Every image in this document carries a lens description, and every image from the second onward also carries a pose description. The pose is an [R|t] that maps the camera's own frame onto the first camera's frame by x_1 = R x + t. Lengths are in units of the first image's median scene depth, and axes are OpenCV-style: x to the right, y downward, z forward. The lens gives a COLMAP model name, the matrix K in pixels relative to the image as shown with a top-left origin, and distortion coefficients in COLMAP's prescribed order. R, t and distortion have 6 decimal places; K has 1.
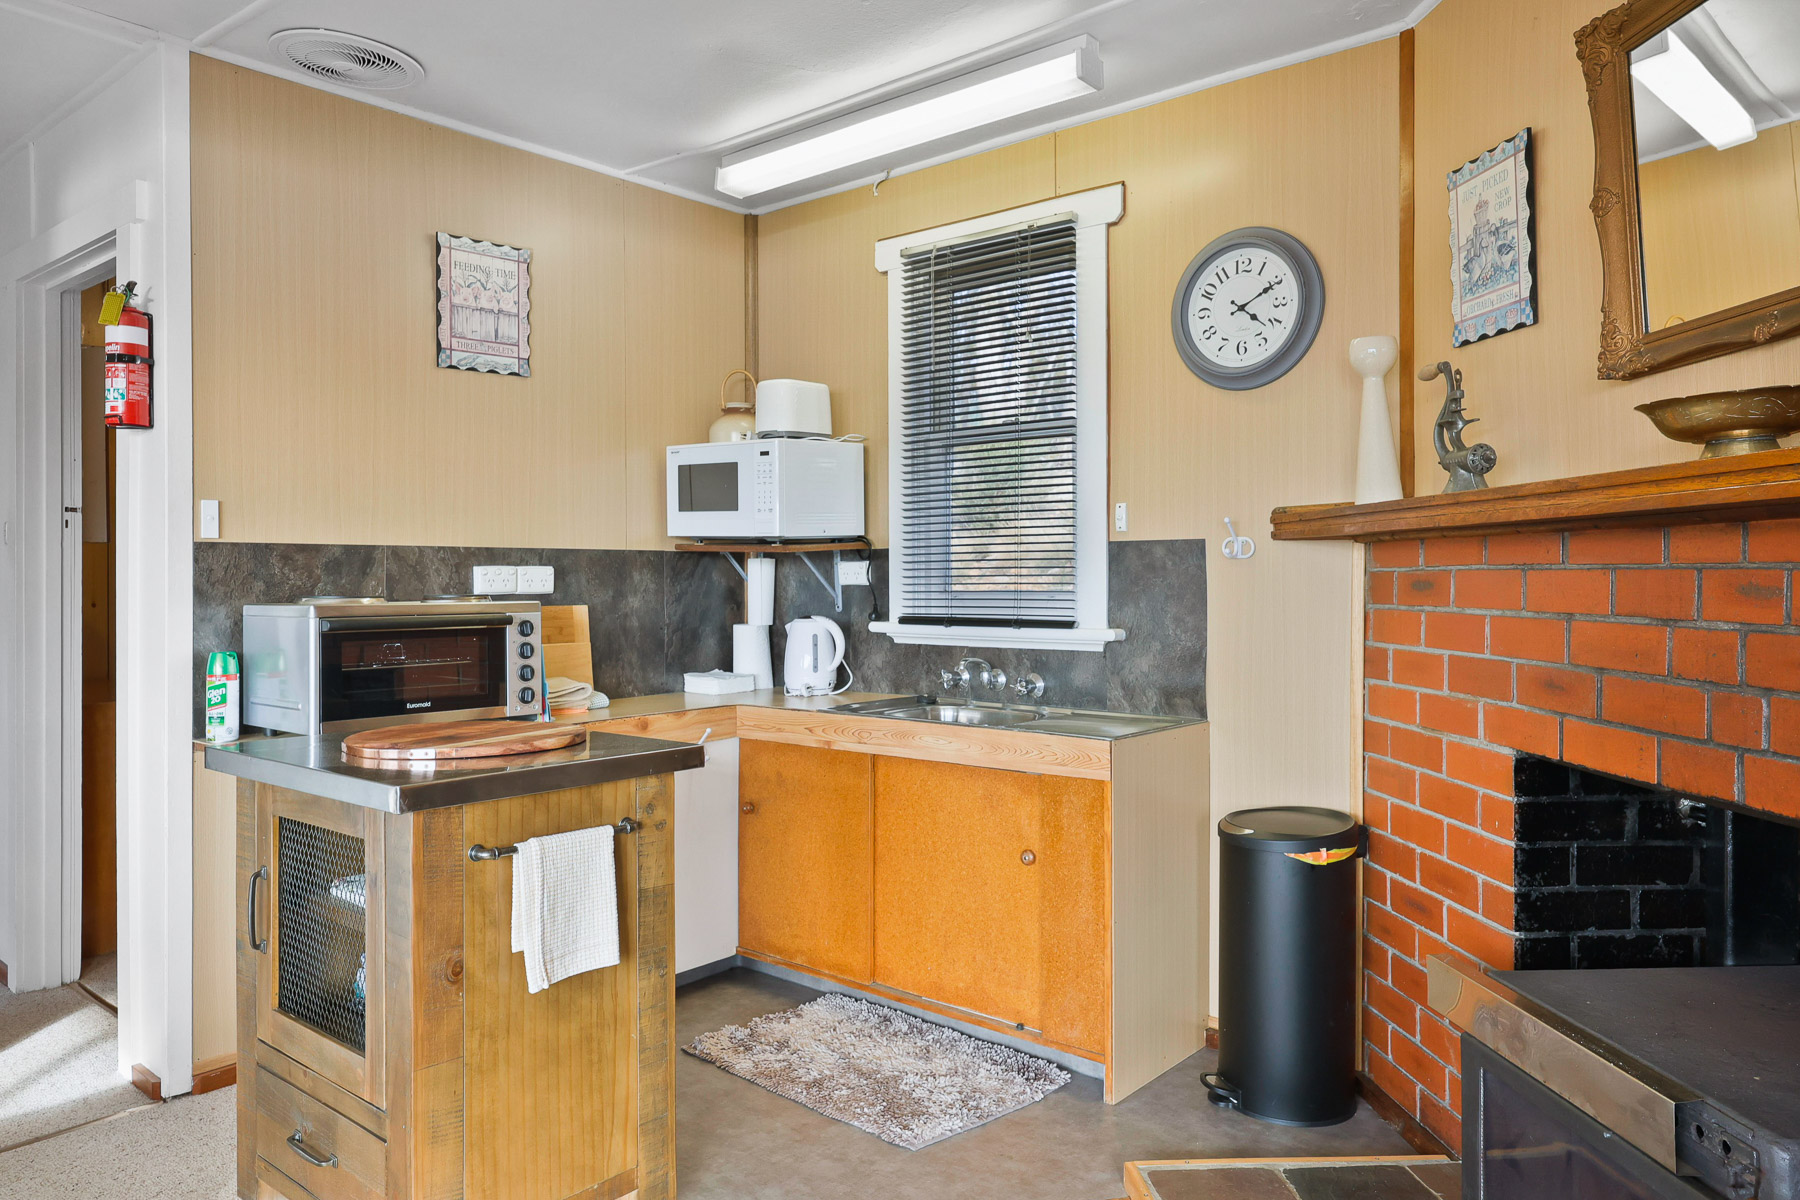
lens RADIAL K [[1200.5, 0, 900.0], [0, 1200.5, 600.0], [0, 0, 1]] dist [0.003315, -0.000961]
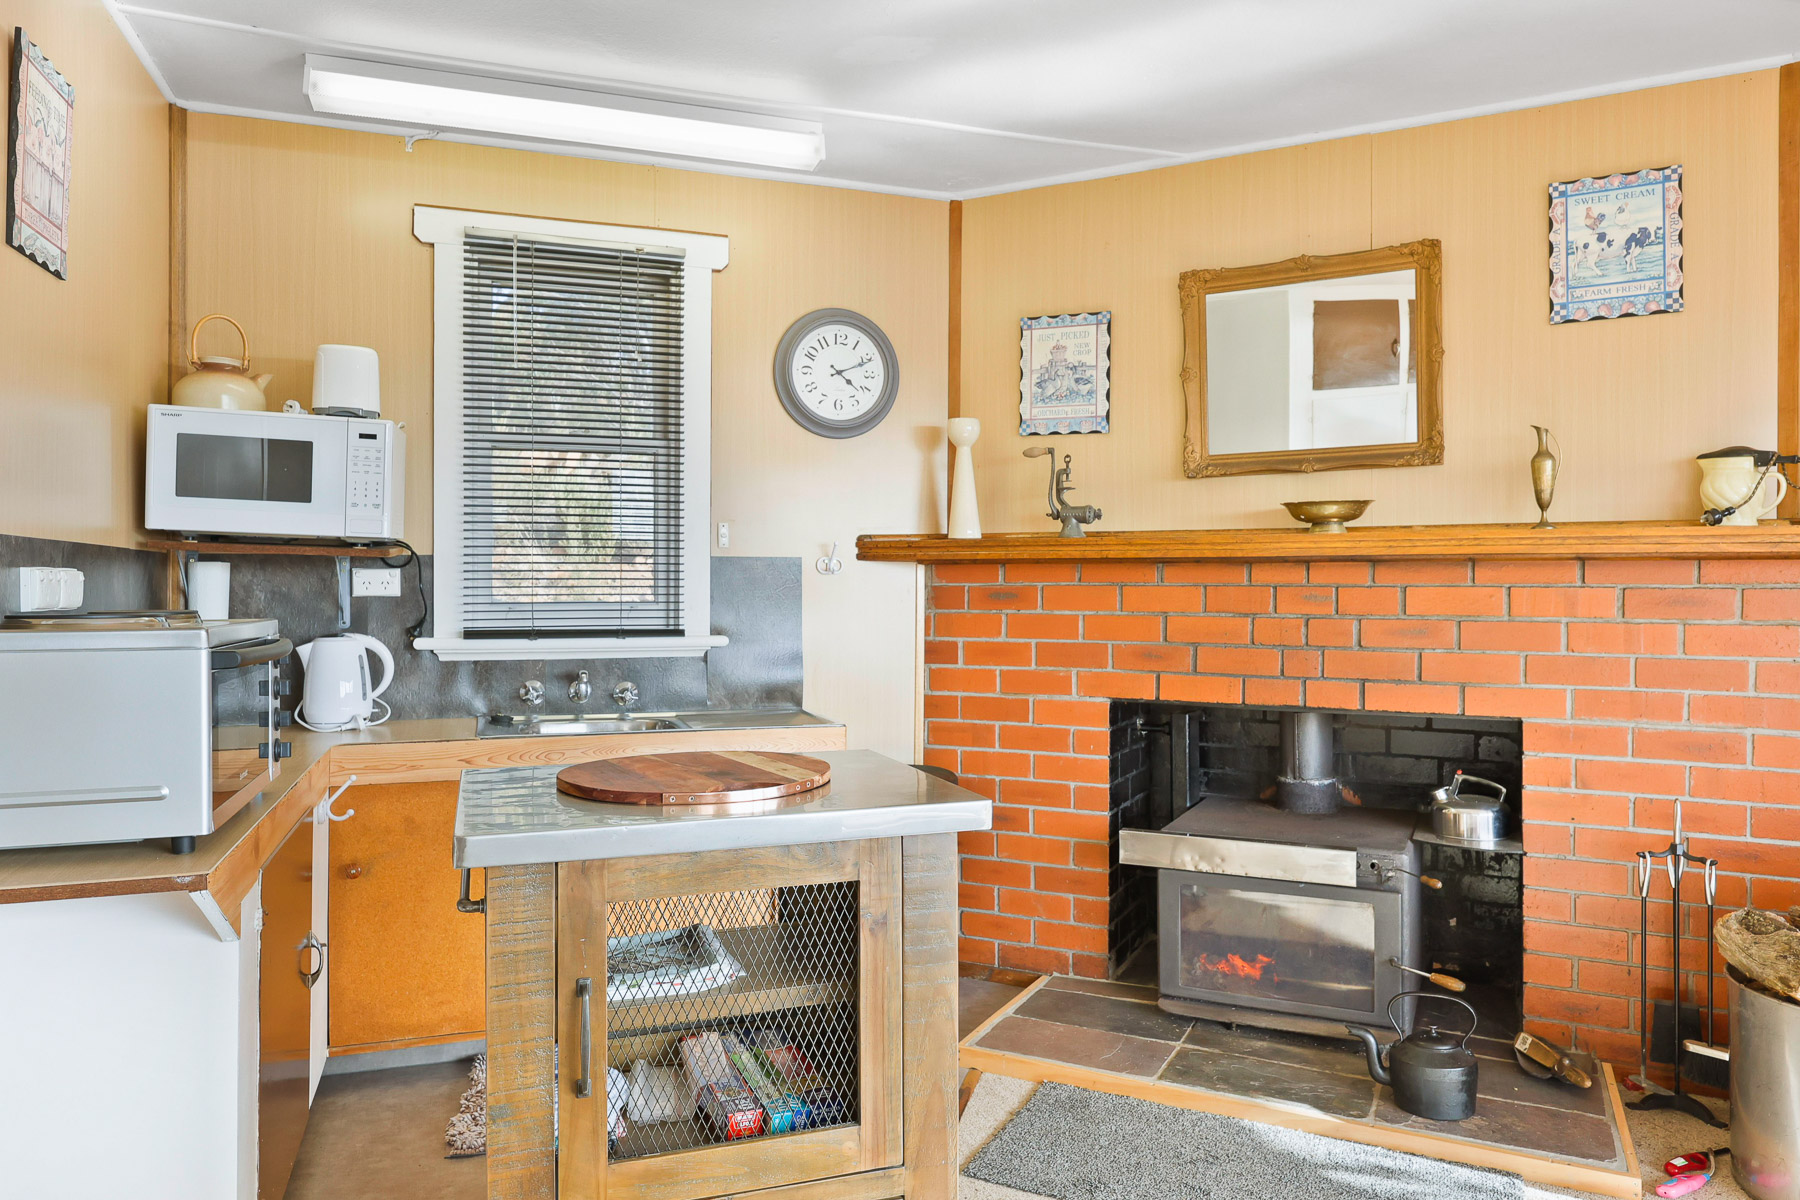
lens RADIAL K [[1193.2, 0, 900.0], [0, 1193.2, 600.0], [0, 0, 1]] dist [0.015388, 0.000161]
pose [[0.518028, -0.002796, 0.855359, -0.741847], [0.012376, 0.999914, -0.004227, -0.002019], [-0.855274, 0.012776, 0.518018, 0.310274]]
